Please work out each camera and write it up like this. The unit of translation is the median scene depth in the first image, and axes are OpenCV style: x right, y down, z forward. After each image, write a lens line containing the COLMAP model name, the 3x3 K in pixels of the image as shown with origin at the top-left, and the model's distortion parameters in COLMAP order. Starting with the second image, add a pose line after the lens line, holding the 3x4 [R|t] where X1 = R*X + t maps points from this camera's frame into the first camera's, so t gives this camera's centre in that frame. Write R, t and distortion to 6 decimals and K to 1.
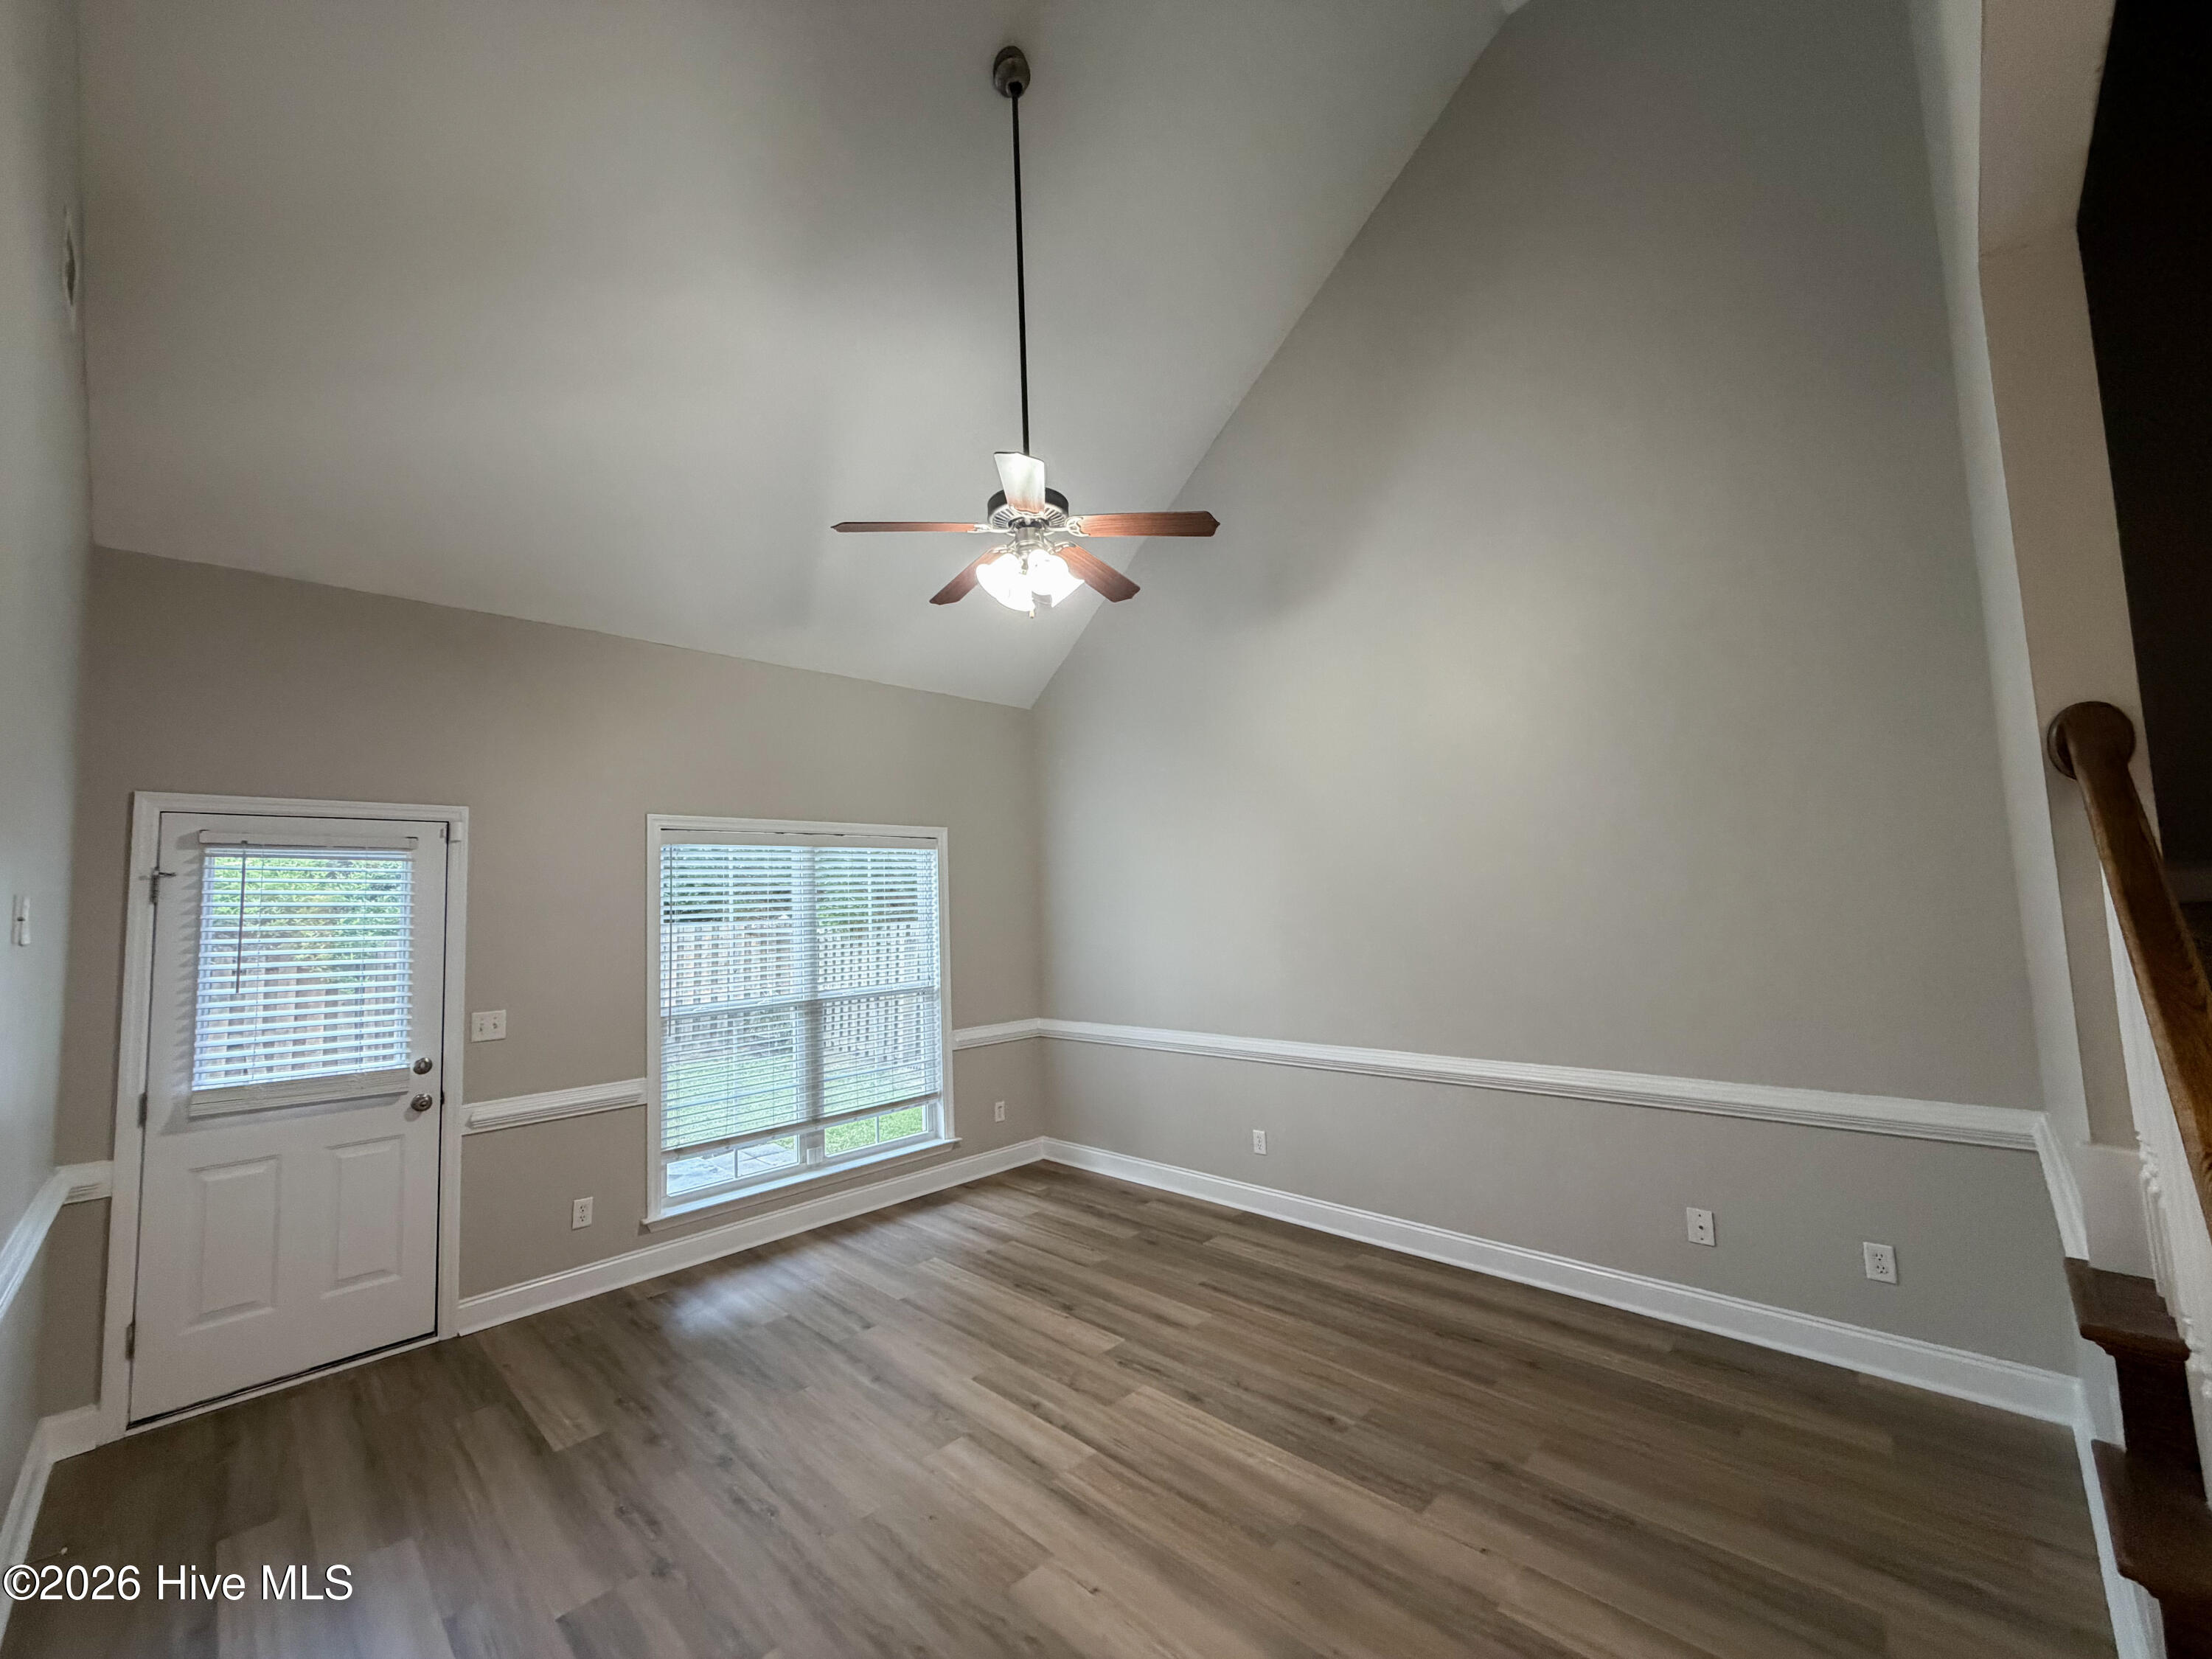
lens RADIAL K [[880.7, 0, 1102.9], [0, 880.7, 839.4], [0, 0, 1]] dist [0.000037, 0.000197]
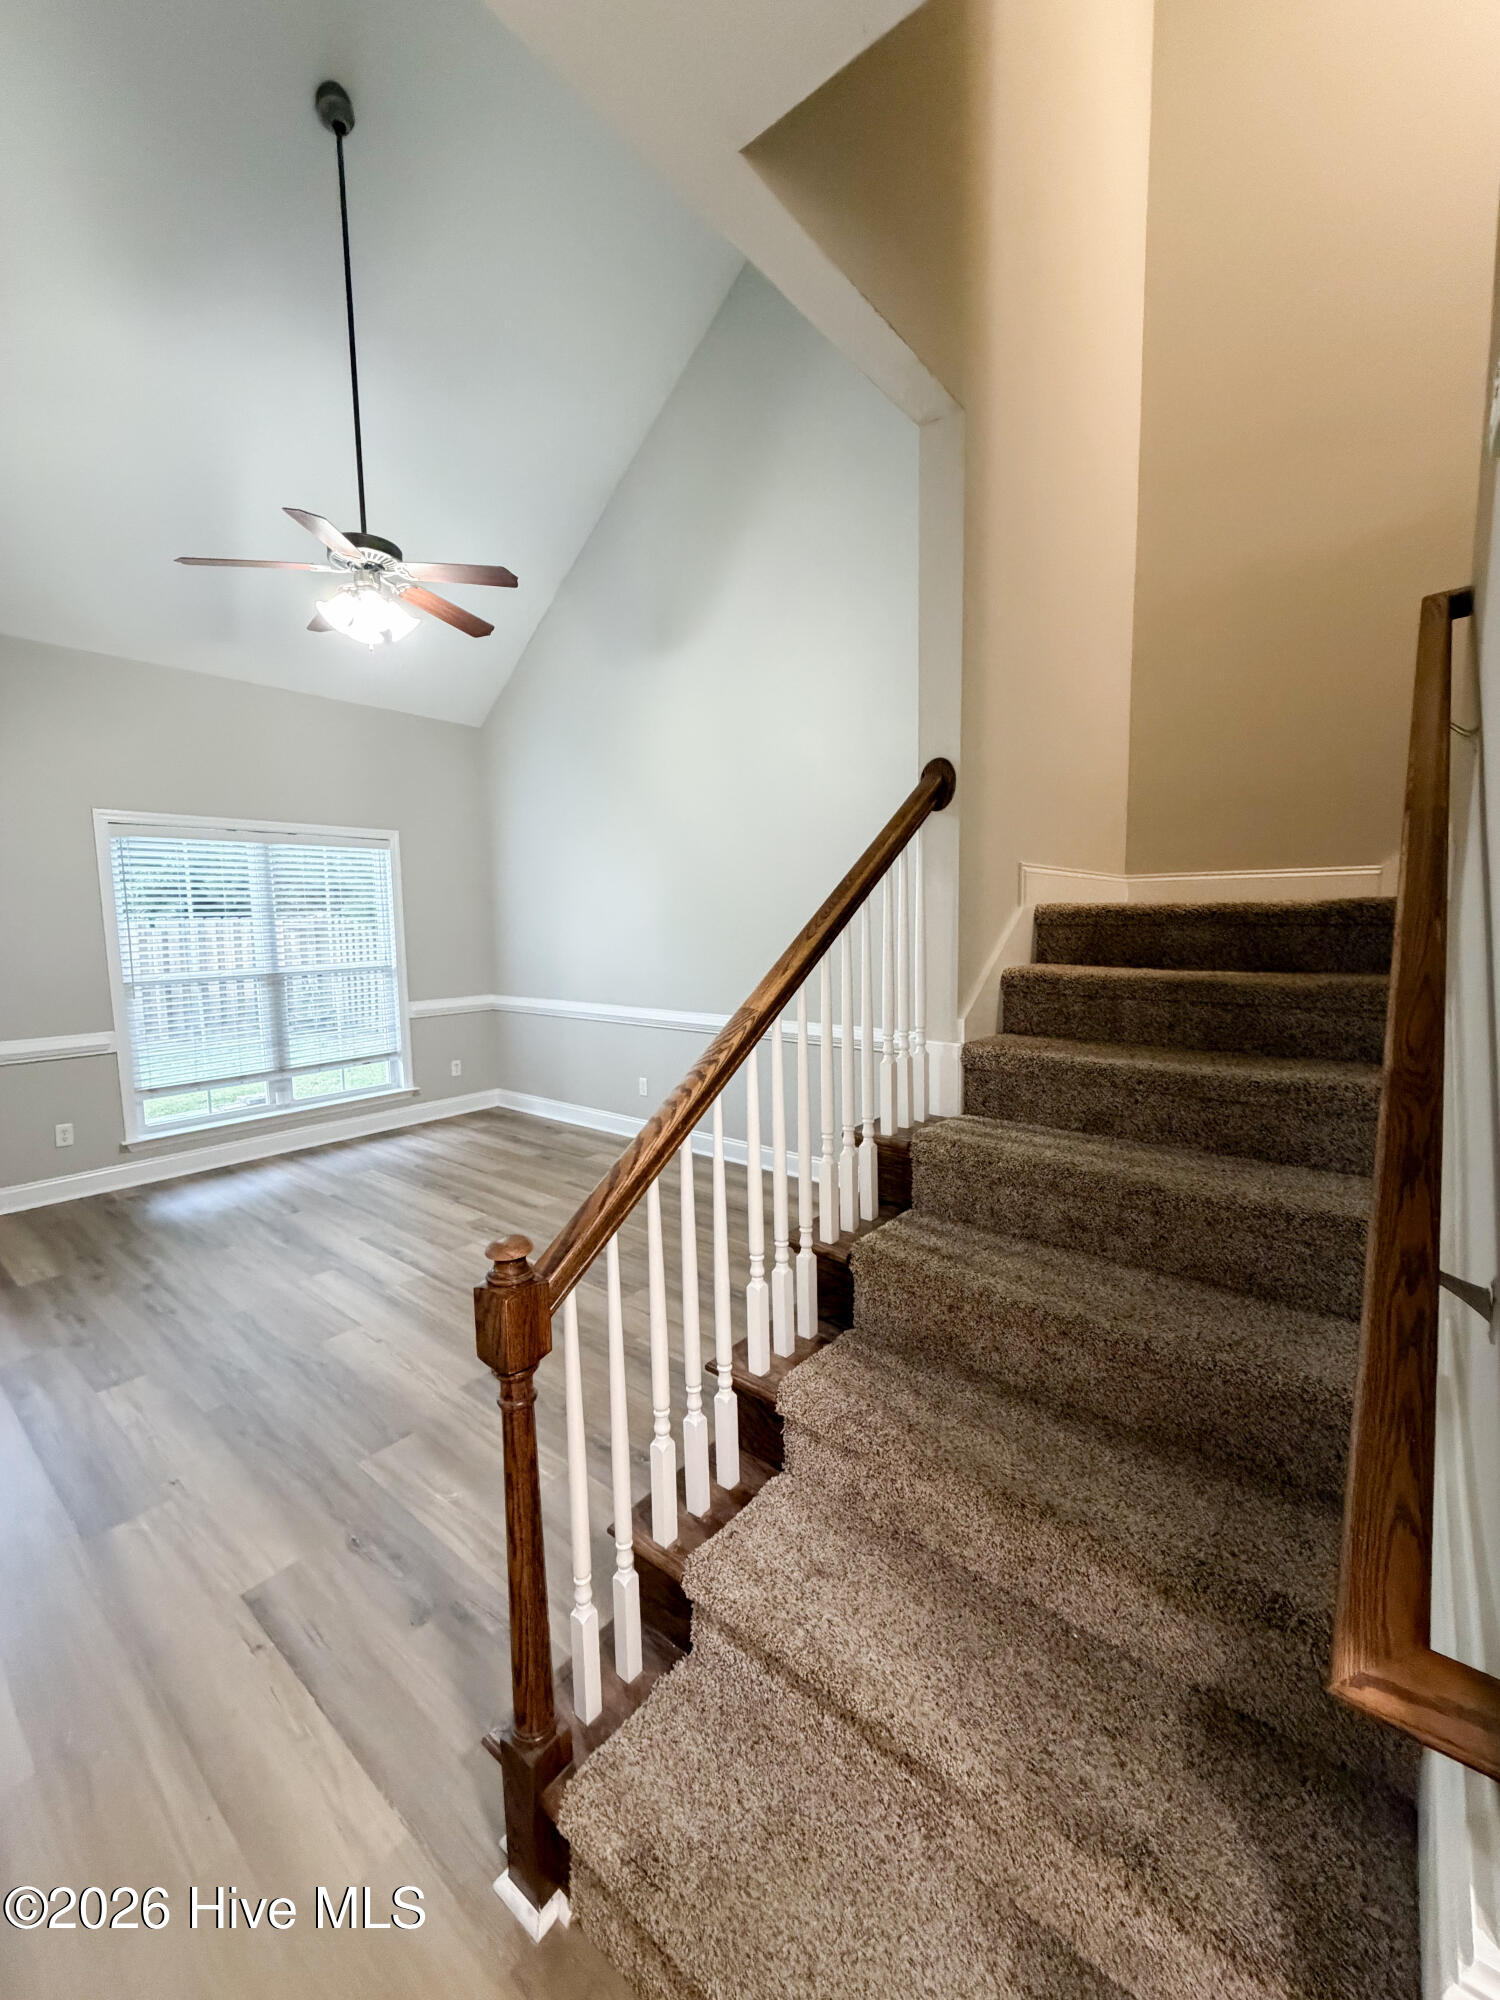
lens RADIAL K [[796.3, 0, 750.0], [0, 796.3, 1000.0], [0, 0, 1]] dist [0.000037, 0.000197]
pose [[0.994999, 0.011695, 0.099196, 0.247507], [-0.029421, 0.983378, 0.179171, 0.005841], [-0.095452, -0.181193, 0.978804, -0.151747]]
